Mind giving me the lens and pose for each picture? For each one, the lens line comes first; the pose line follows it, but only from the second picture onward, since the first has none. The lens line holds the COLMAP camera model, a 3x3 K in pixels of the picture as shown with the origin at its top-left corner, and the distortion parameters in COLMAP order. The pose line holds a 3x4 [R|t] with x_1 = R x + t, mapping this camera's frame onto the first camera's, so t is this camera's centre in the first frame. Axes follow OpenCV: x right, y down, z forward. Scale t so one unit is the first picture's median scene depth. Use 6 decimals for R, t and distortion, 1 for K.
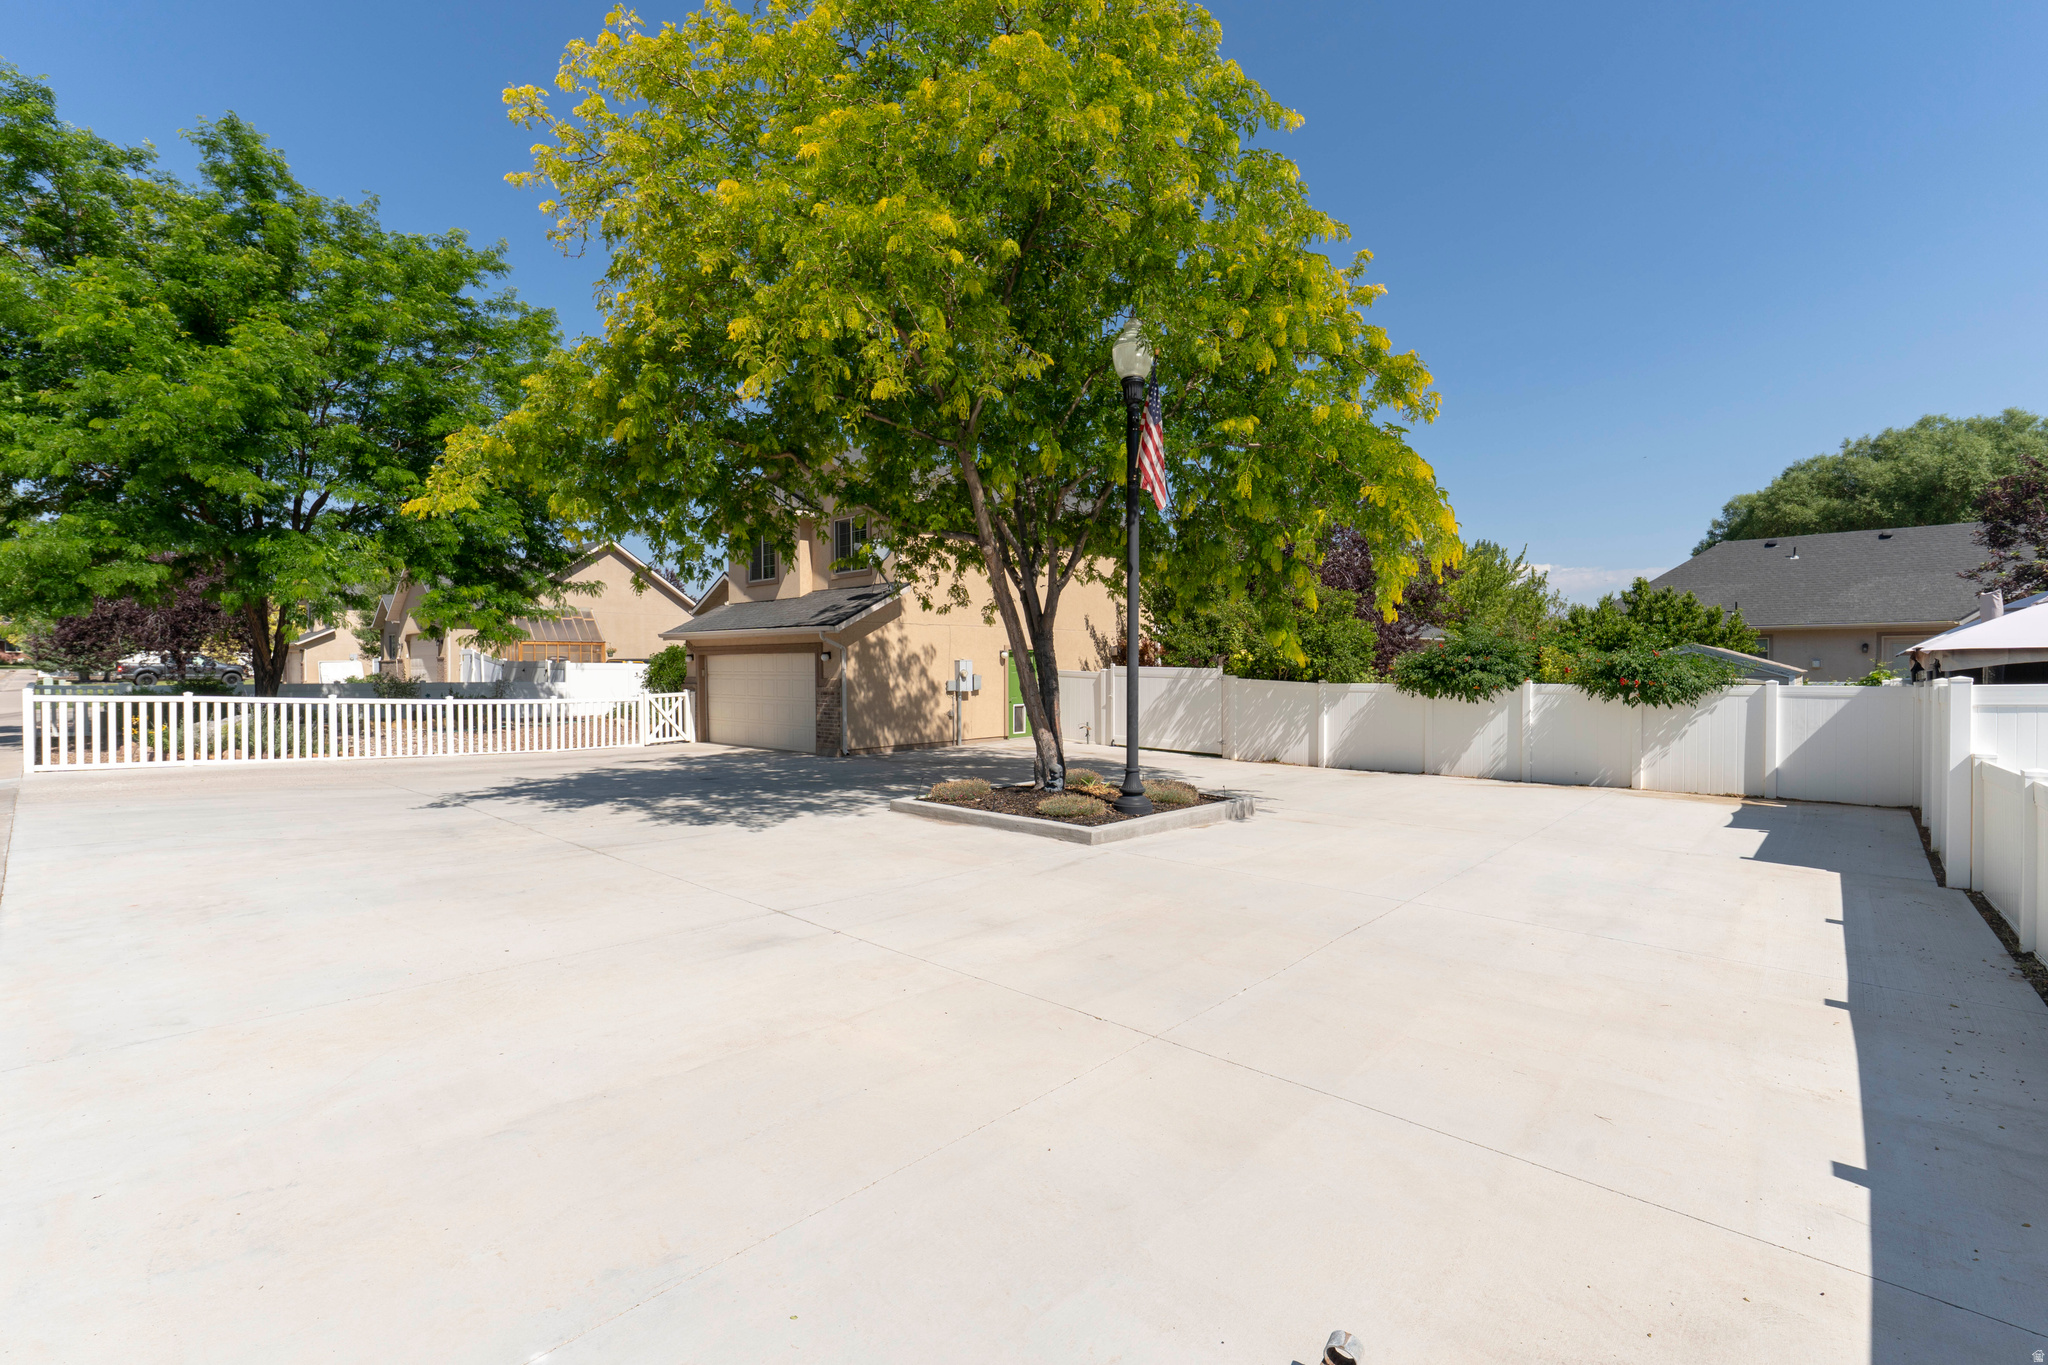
lens RADIAL K [[903.7, 0, 1029.9], [0, 903.7, 677.2], [0, 0, 1]] dist [-0.015669, -0.000426]
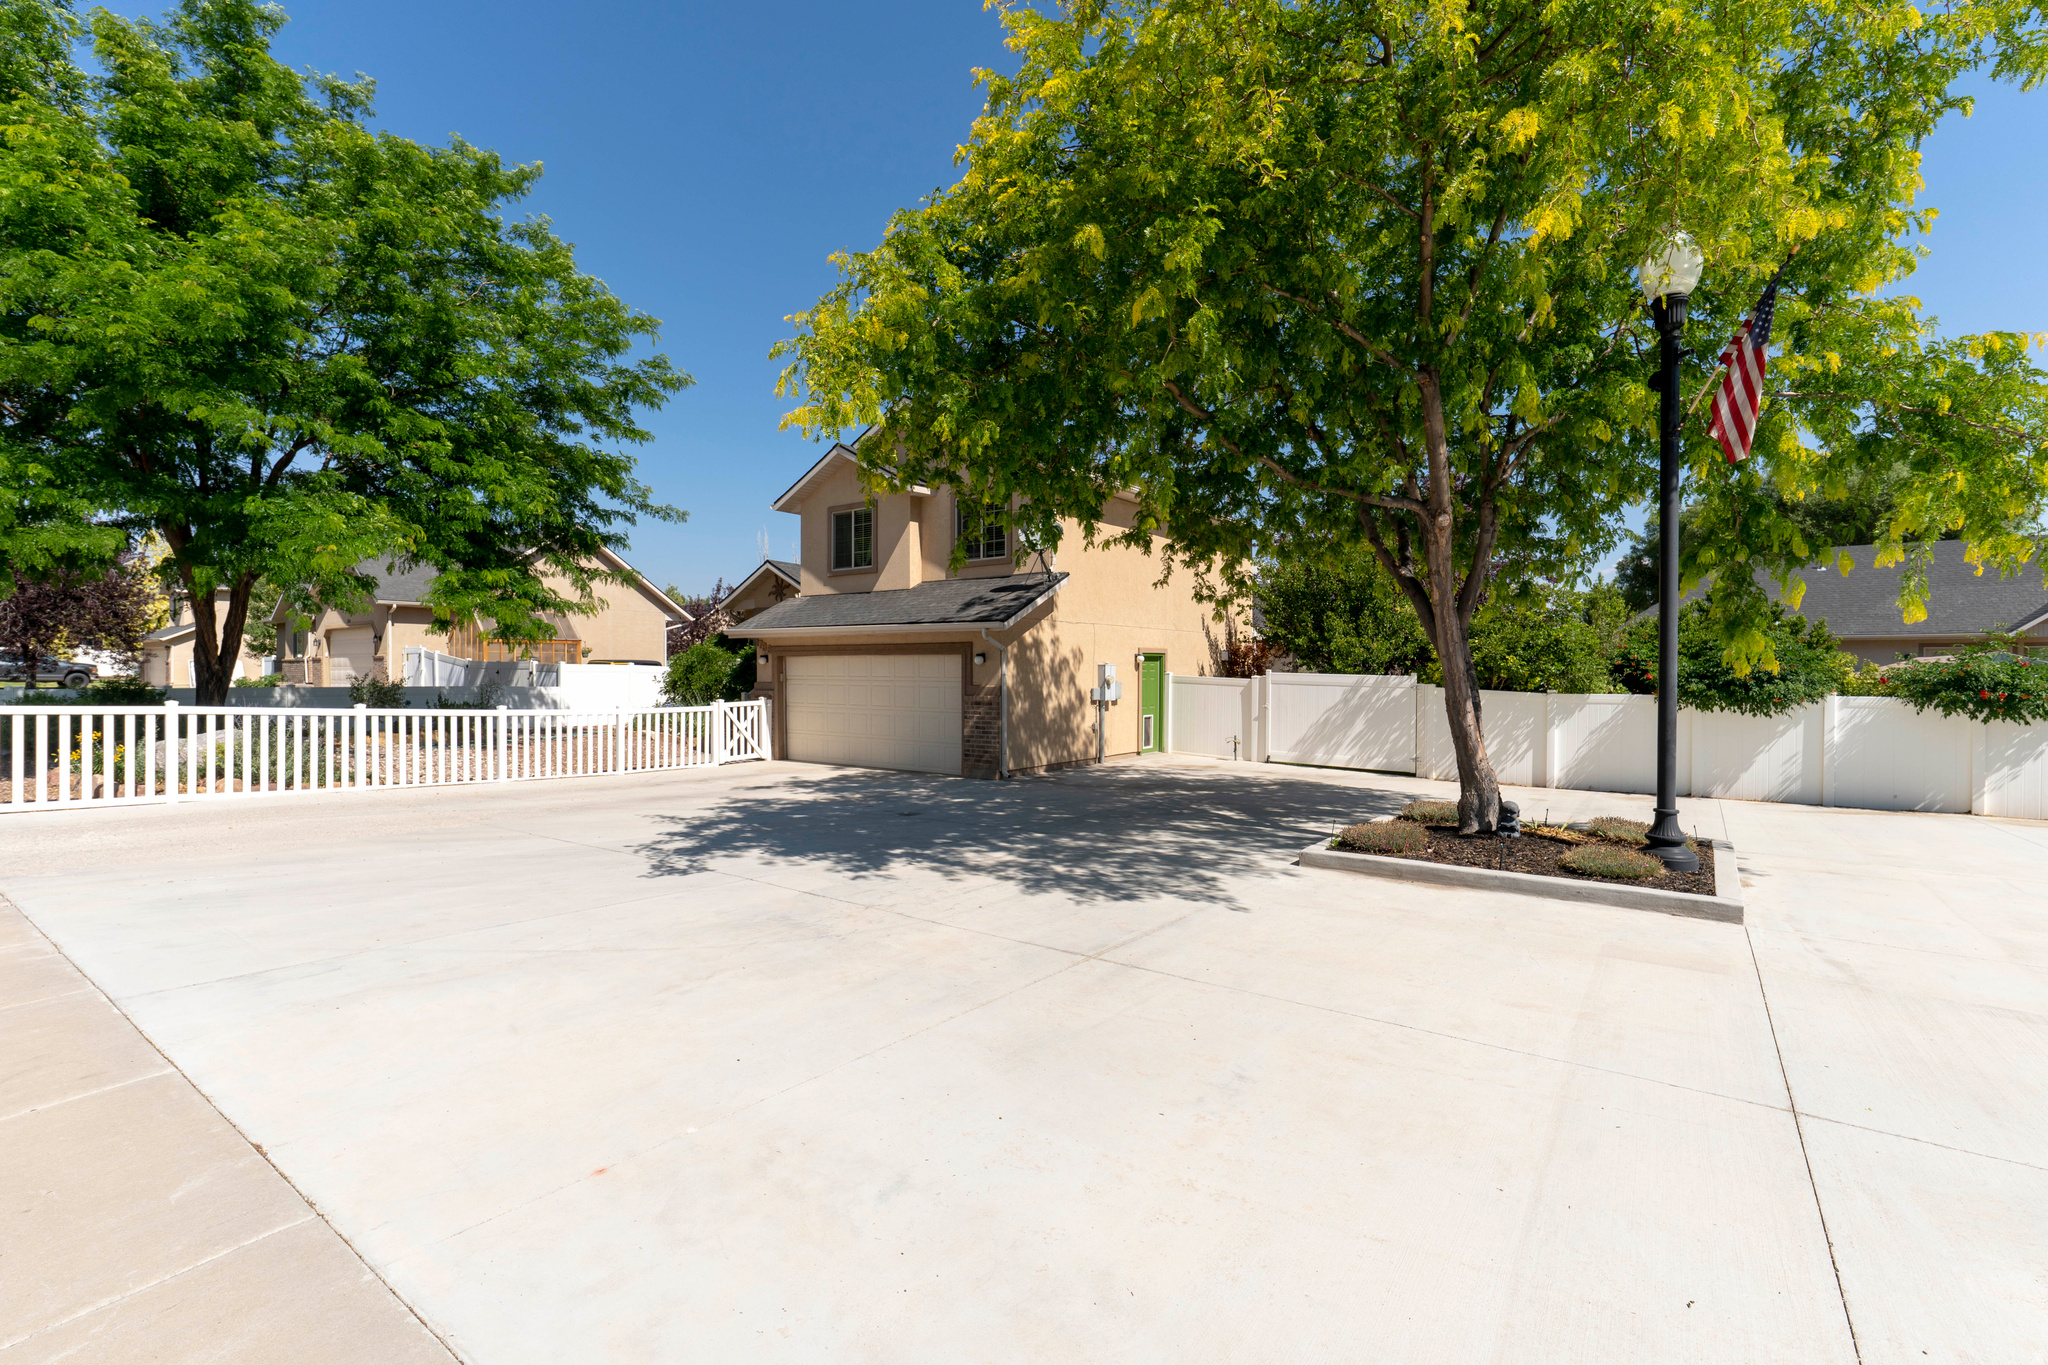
lens RADIAL K [[903.7, 0, 1018.0], [0, 903.7, 683.1], [0, 0, 1]] dist [-0.015669, -0.000426]
pose [[0.993770, 0.005102, 0.111331, -0.271417], [-0.005250, 0.999986, 0.001036, -0.001971], [-0.111325, -0.001614, 0.993783, 0.161357]]
